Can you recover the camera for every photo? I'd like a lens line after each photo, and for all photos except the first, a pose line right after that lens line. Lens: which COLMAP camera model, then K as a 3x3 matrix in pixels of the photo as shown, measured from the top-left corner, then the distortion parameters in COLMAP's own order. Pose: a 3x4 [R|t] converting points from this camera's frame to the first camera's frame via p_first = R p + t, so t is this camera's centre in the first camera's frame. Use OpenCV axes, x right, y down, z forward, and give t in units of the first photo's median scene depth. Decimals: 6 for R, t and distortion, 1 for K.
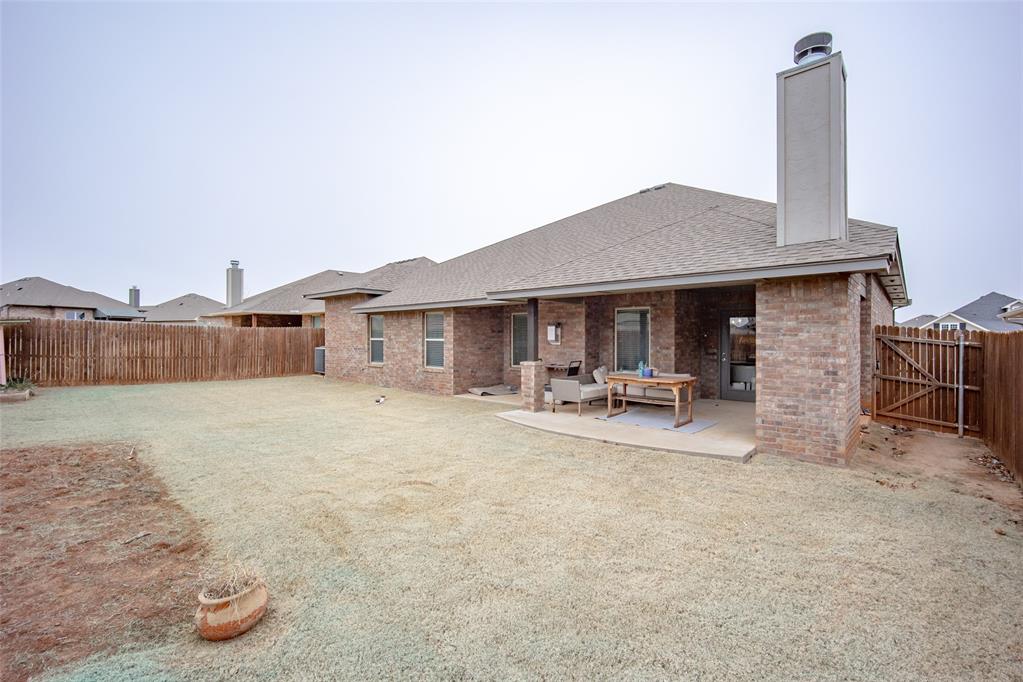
lens RADIAL K [[450.9, 0, 518.9], [0, 450.9, 338.4], [0, 0, 1]] dist [-0.002690, -0.000140]
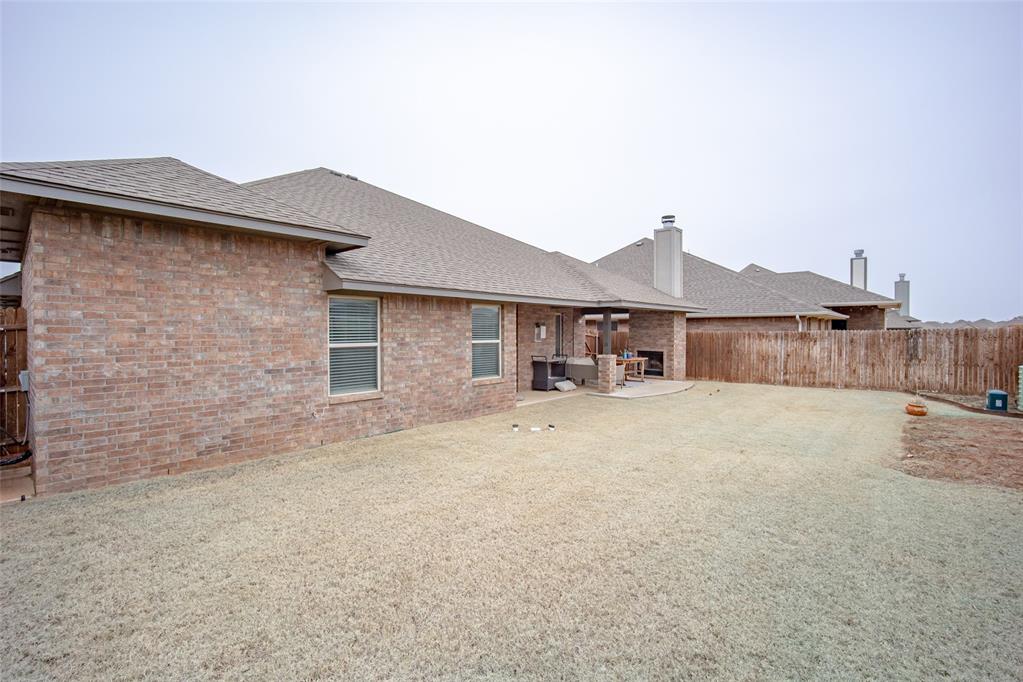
lens RADIAL K [[446.9, 0, 515.8], [0, 446.9, 336.1], [0, 0, 1]] dist [0.003429, 0.000024]
pose [[-0.009061, -0.014731, 0.999850, -1.031932], [0.004532, 0.999881, 0.014773, -0.018490], [-0.999949, 0.004665, -0.008993, 1.054130]]
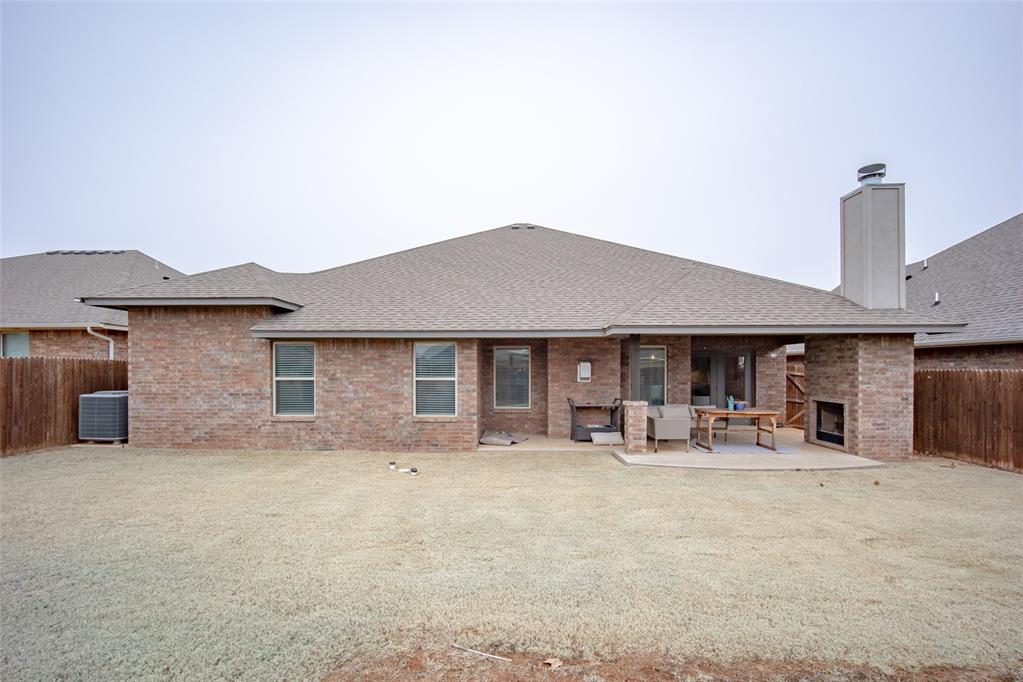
lens RADIAL K [[450.9, 0, 519.2], [0, 450.9, 371.7], [0, 0, 1]] dist [-0.002690, -0.000140]
pose [[0.752340, -0.005497, 0.658753, -0.637435], [0.004042, 0.999985, 0.003728, -0.012223], [-0.658763, -0.000142, 0.752350, 0.373418]]
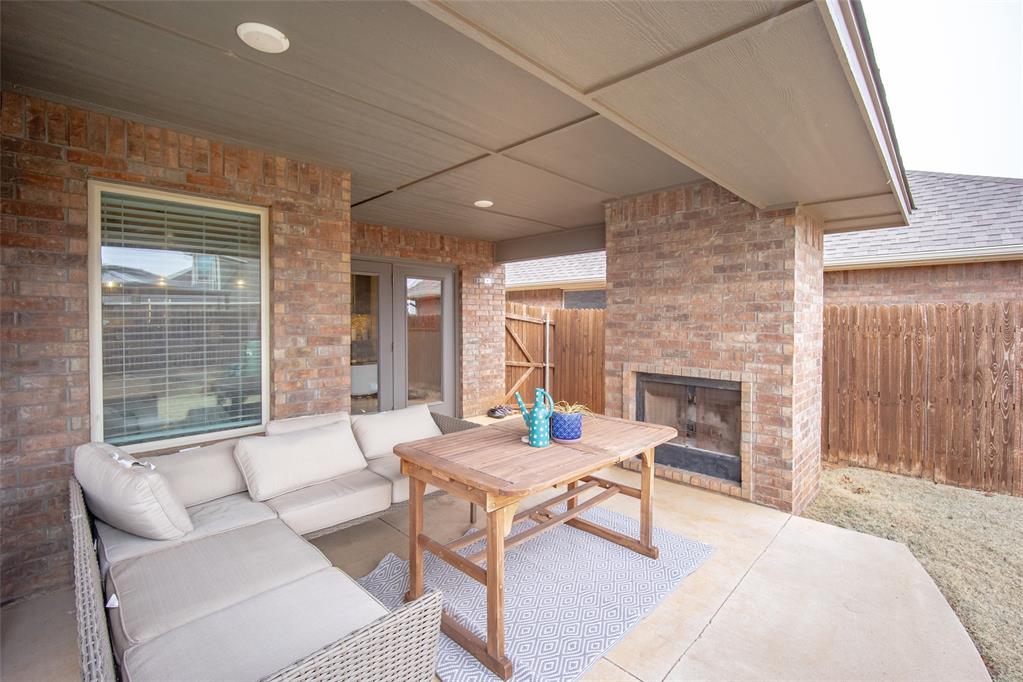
lens RADIAL K [[450.9, 0, 516.5], [0, 450.9, 324.1], [0, 0, 1]] dist [-0.002690, -0.000140]
pose [[0.037691, -0.010068, 0.999239, -0.009745], [0.002485, 0.999947, 0.009981, 0.005032], [-0.999286, 0.002107, 0.037714, 0.744111]]
